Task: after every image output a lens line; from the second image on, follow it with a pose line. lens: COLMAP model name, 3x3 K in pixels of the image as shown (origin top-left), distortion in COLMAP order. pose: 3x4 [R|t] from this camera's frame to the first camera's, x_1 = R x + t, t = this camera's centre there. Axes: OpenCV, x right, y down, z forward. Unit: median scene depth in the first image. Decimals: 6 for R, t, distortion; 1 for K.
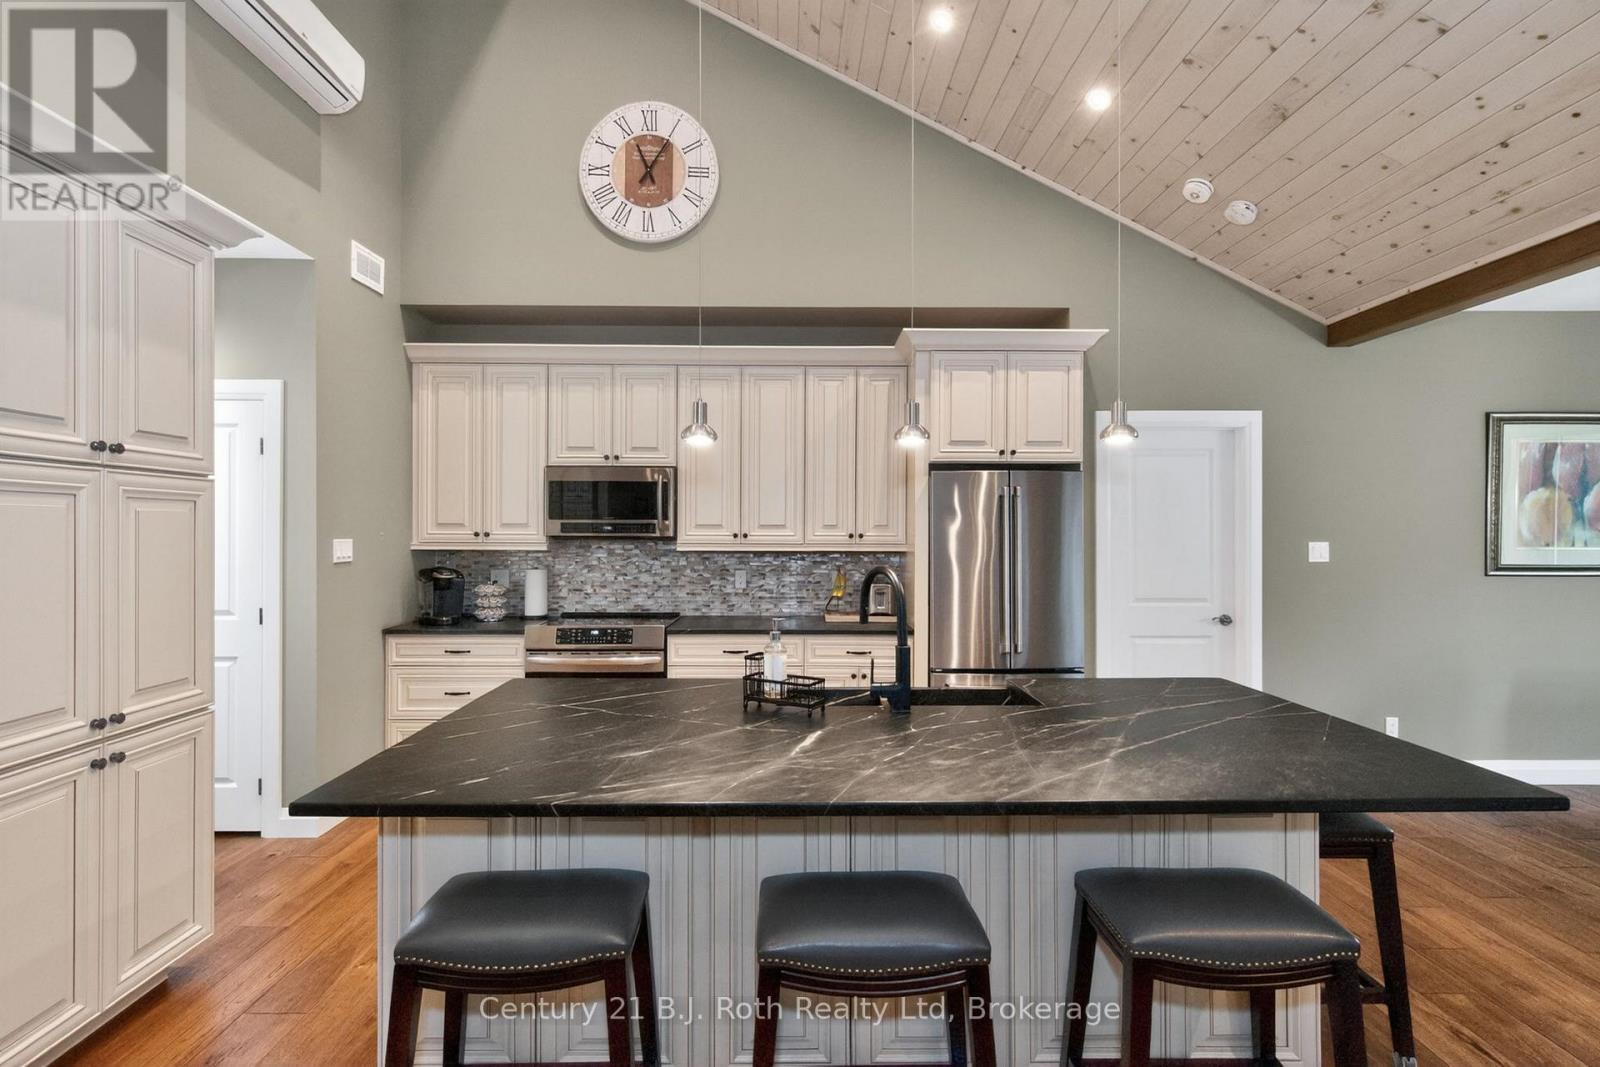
lens RADIAL K [[796.5, 0, 804.5], [0, 796.5, 531.6], [0, 0, 1]] dist [0.005676, -0.002410]
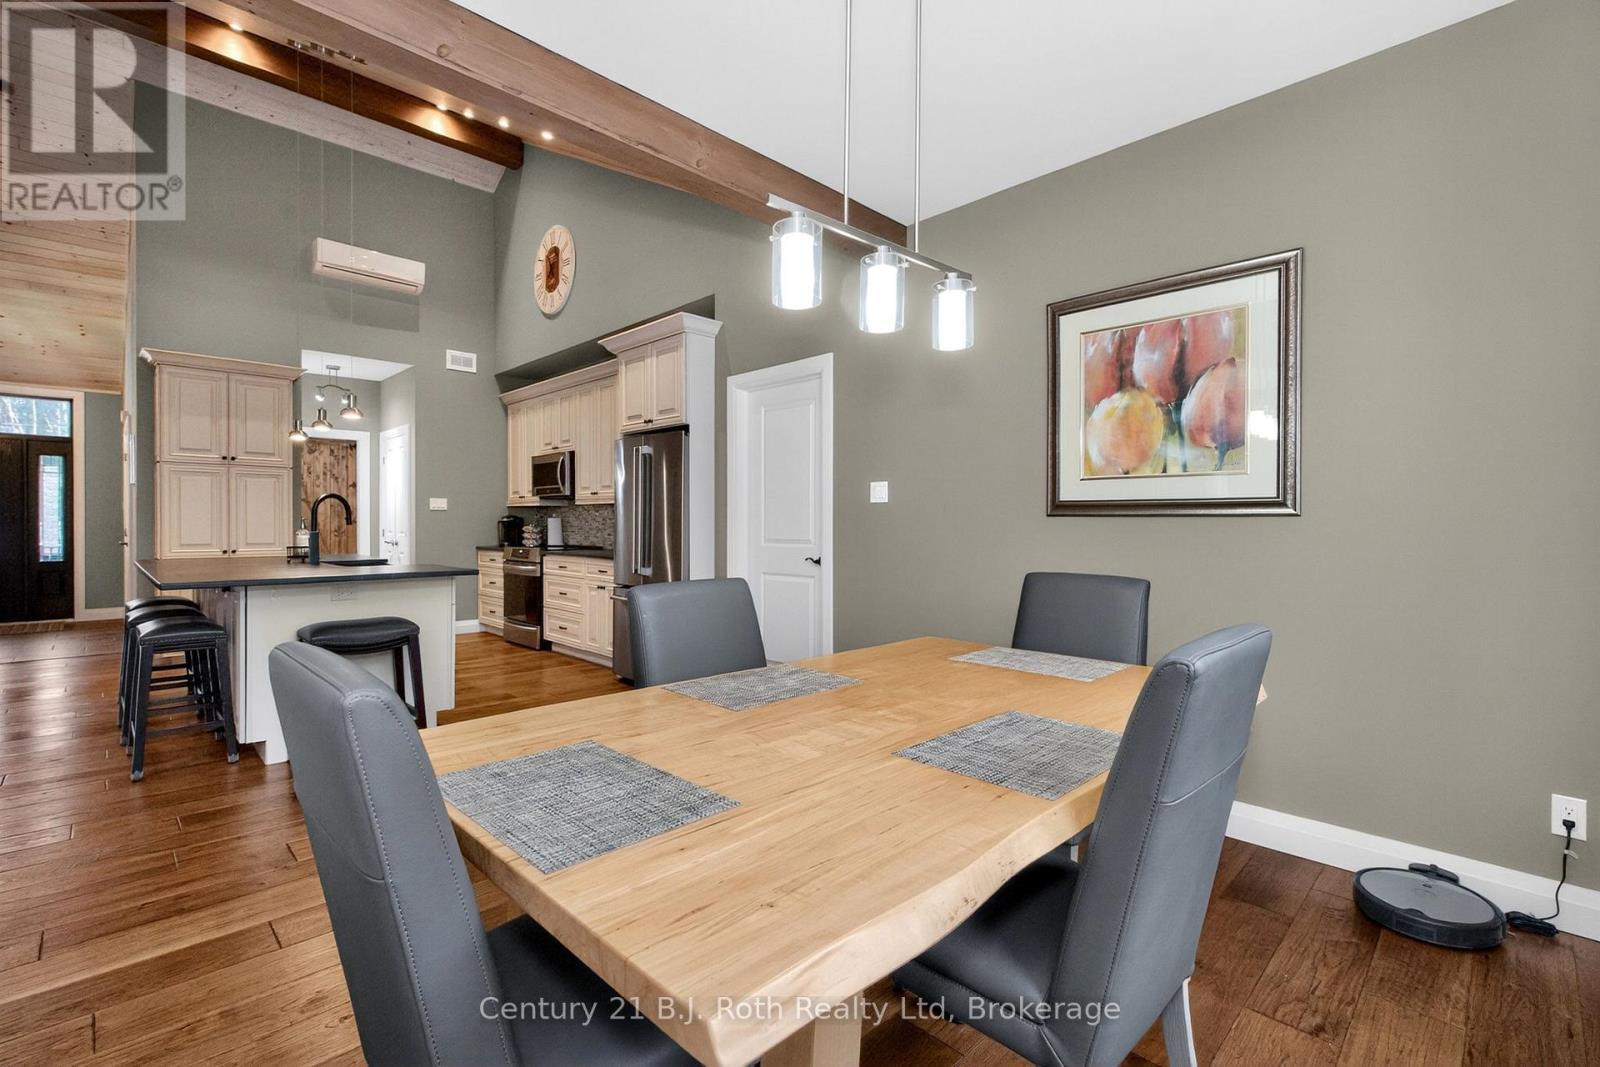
lens RADIAL K [[715.5, 0, 808.4], [0, 715.5, 529.2], [0, 0, 1]] dist [-0.004149, -0.000249]
pose [[0.697887, 0.005495, -0.716187, 1.192582], [0.000847, 0.999964, 0.008499, 0.062096], [0.716208, -0.006538, 0.697857, 0.351529]]
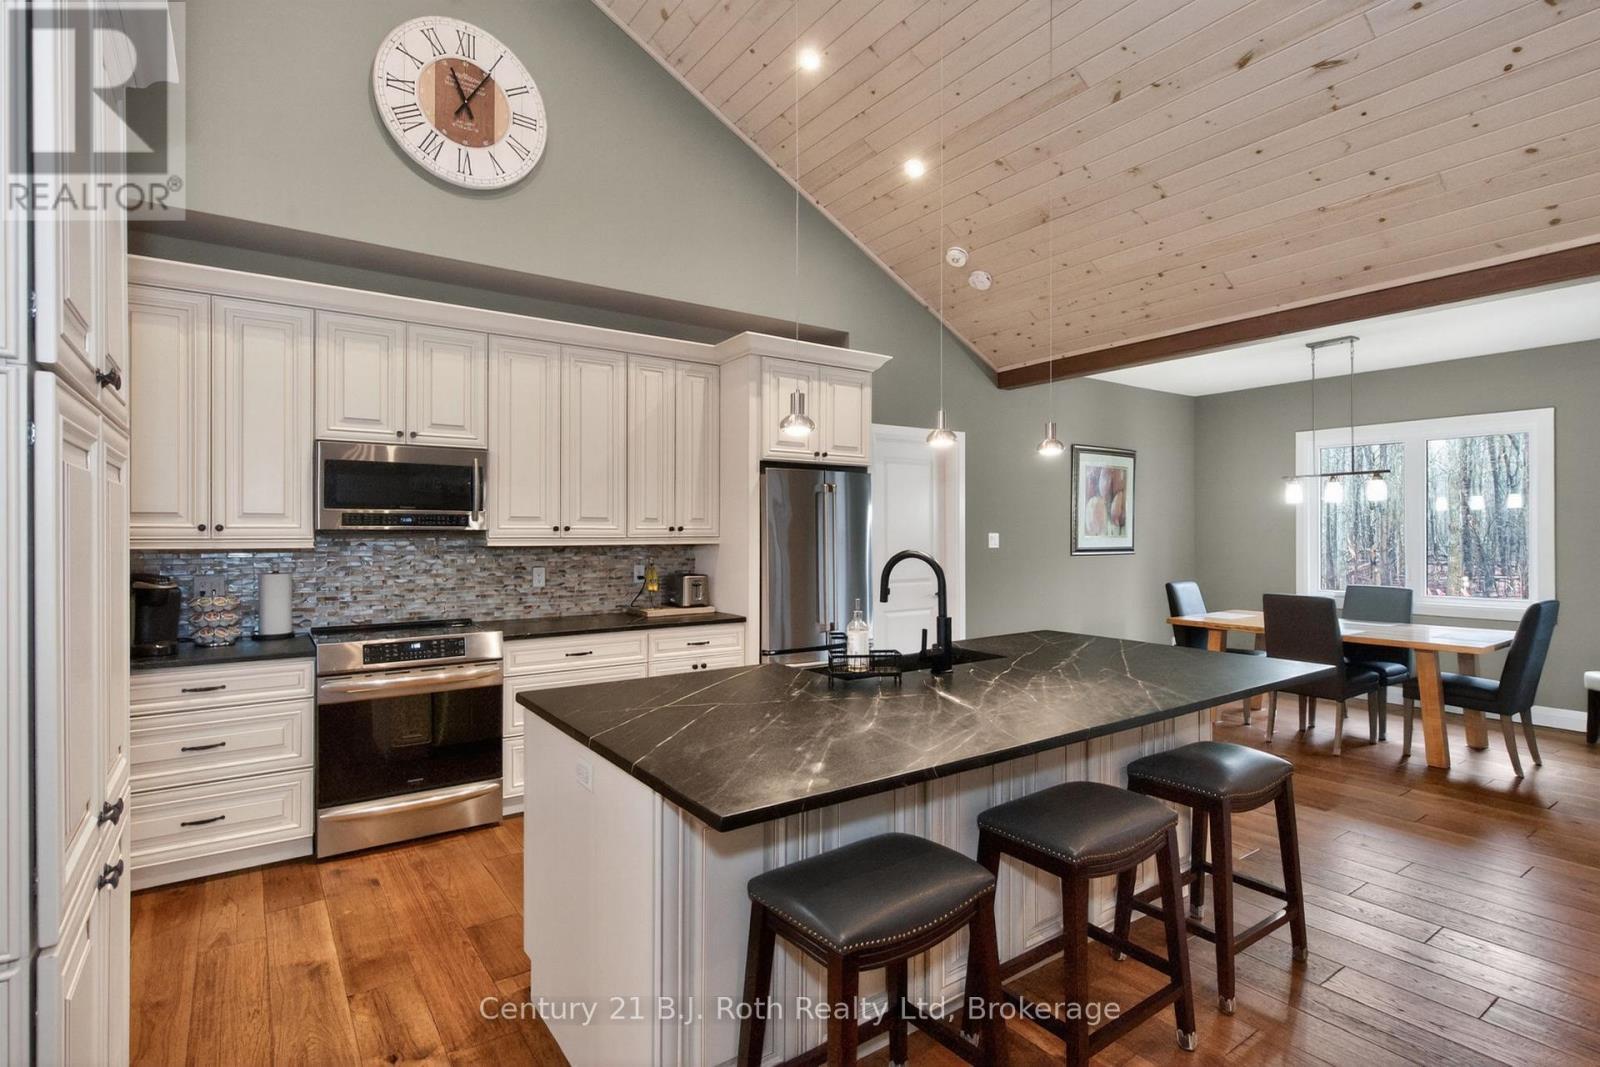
lens RADIAL K [[796.5, 0, 806.4], [0, 796.5, 529.6], [0, 0, 1]] dist [0.005676, -0.002410]
pose [[0.817128, -0.001884, 0.576453, -0.385980], [0.001941, 0.999998, 0.000516, 0.006103], [-0.576453, 0.000697, 0.817130, 0.086885]]
